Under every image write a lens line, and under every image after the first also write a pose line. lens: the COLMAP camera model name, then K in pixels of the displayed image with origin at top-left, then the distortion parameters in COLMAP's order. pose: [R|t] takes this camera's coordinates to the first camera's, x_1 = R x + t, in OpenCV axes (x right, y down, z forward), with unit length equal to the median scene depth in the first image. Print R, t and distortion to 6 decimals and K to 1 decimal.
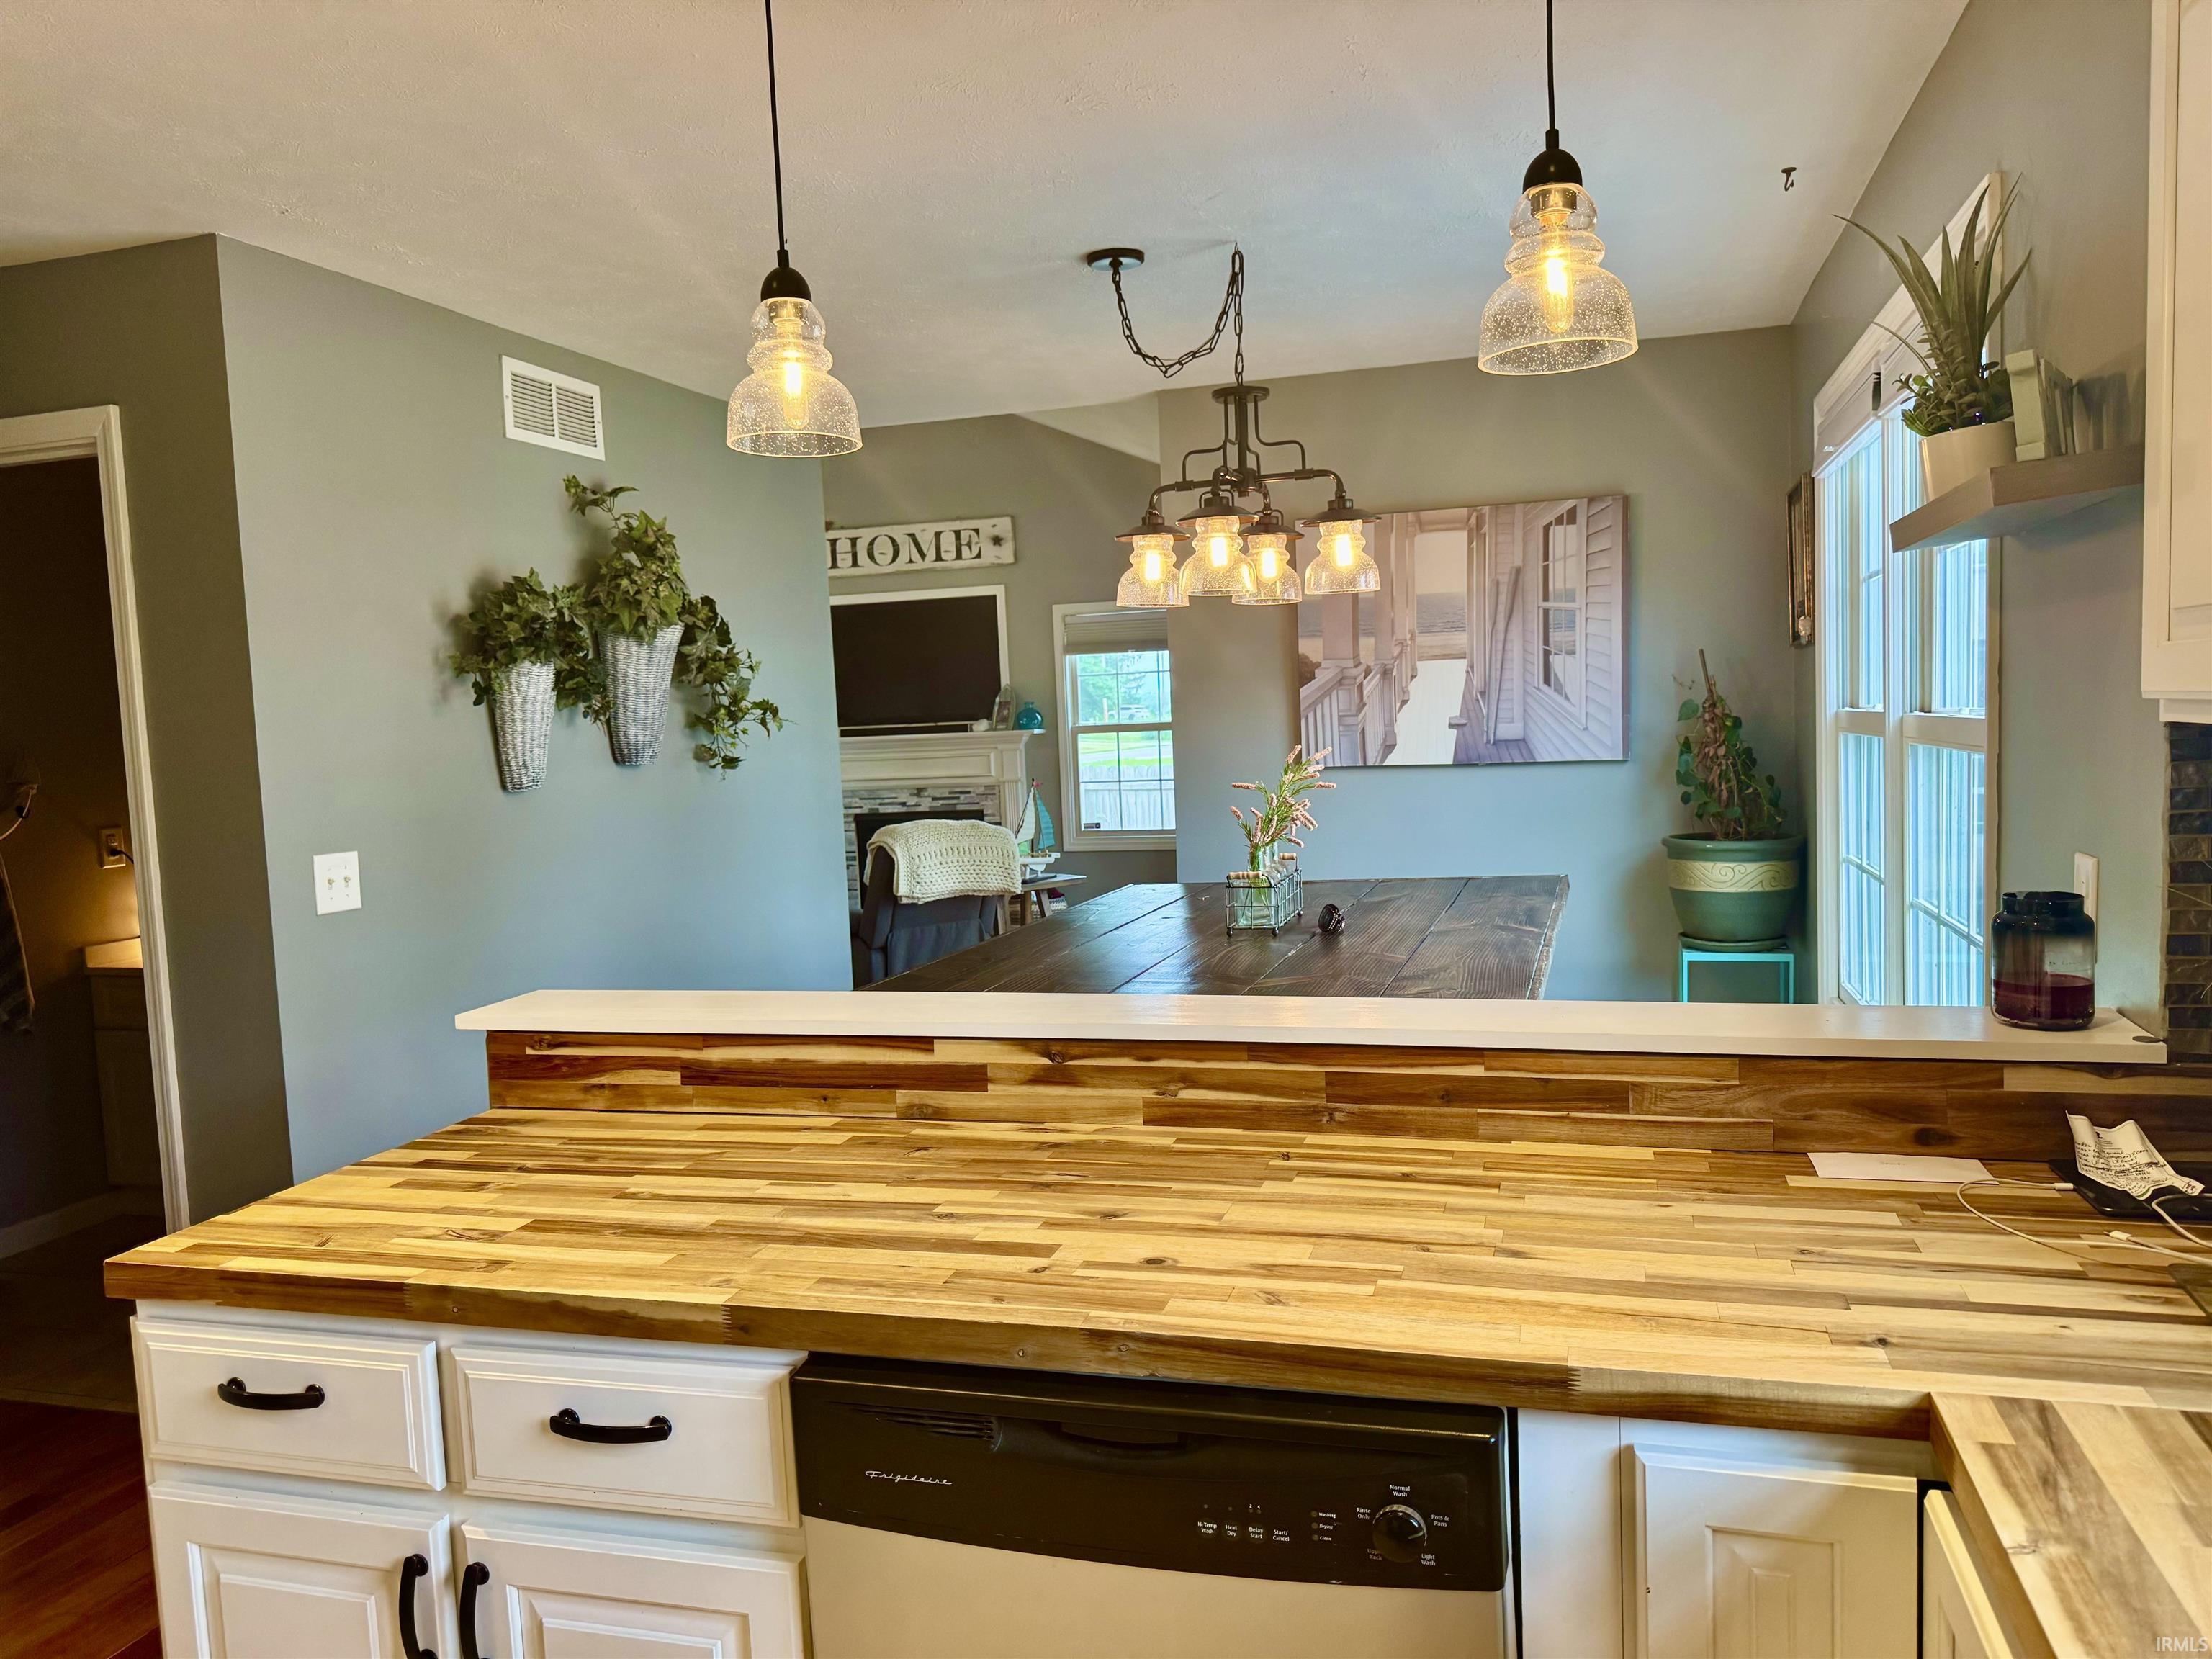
lens RADIAL K [[1568.9, 0, 1106.0], [0, 1568.9, 829.5], [0, 0, 1]] dist [0.117100, -0.138638]
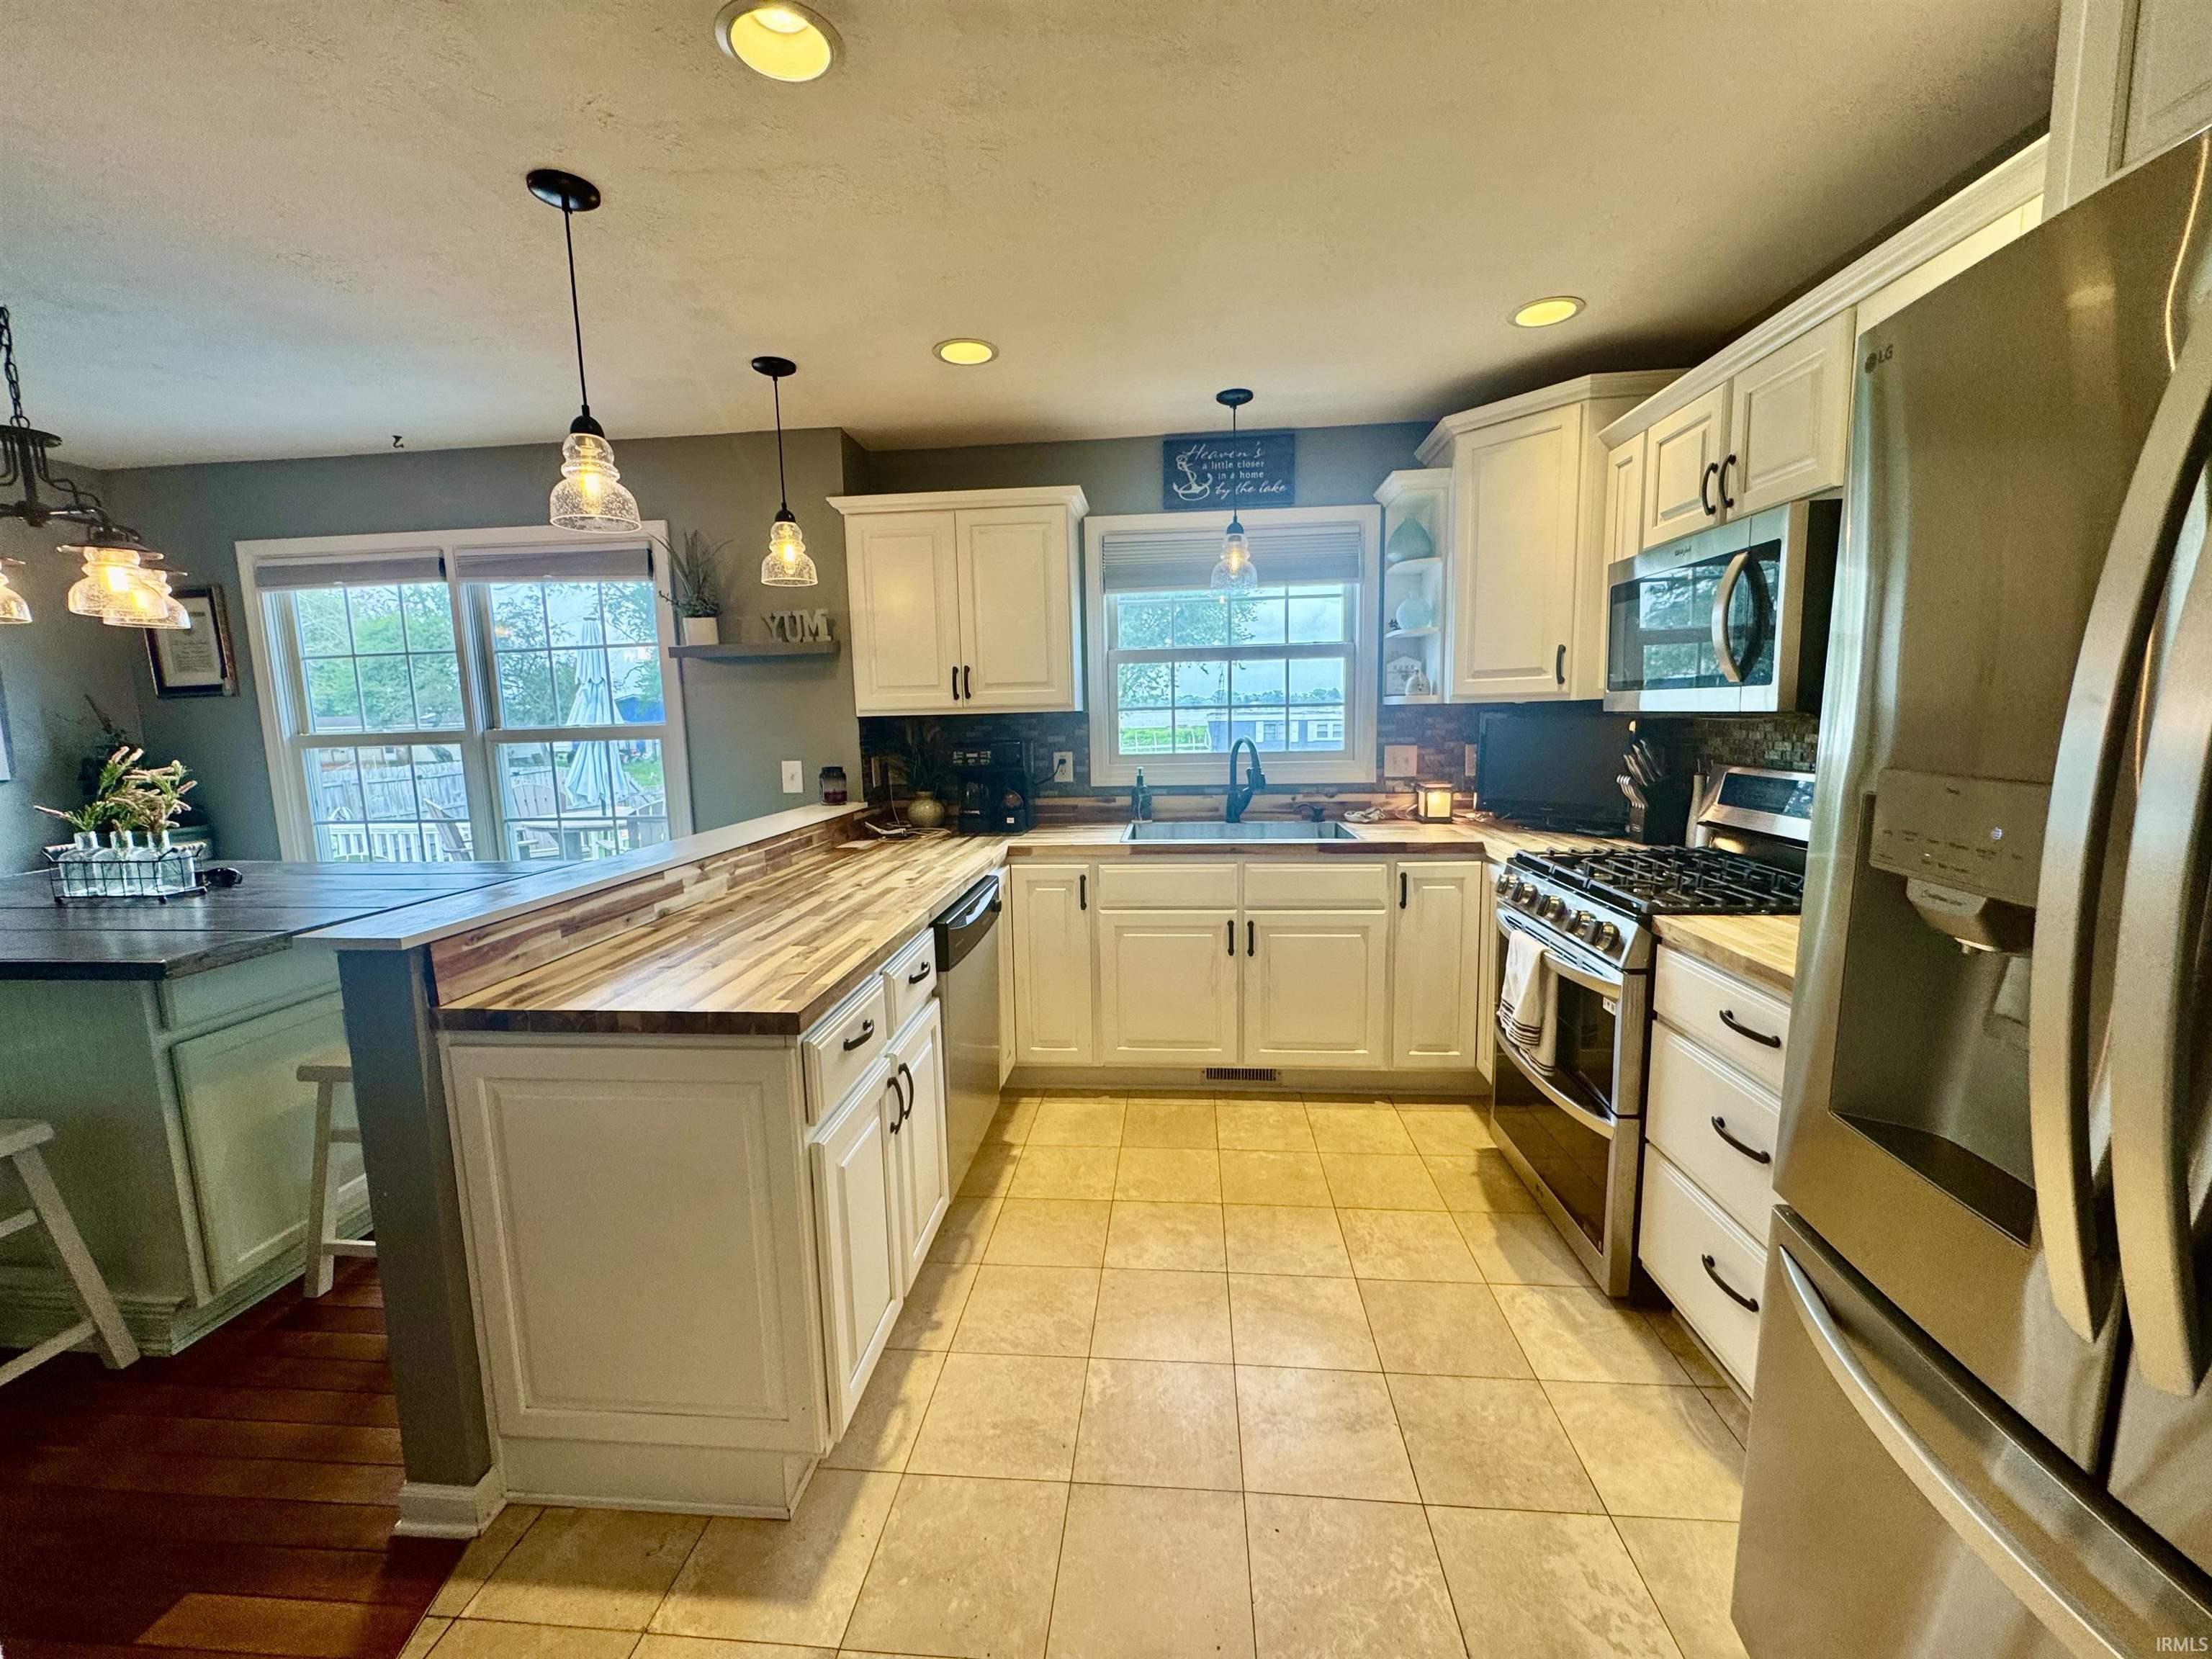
lens RADIAL K [[883.7, 0, 1106.0], [0, 883.7, 829.5], [0, 0, 1]] dist [0.000144, 0.000014]
pose [[-0.205245, -0.080930, 0.975359, -1.241691], [0.098336, 0.989827, 0.102823, 0.029699], [-0.973758, 0.117017, -0.195198, 0.706042]]
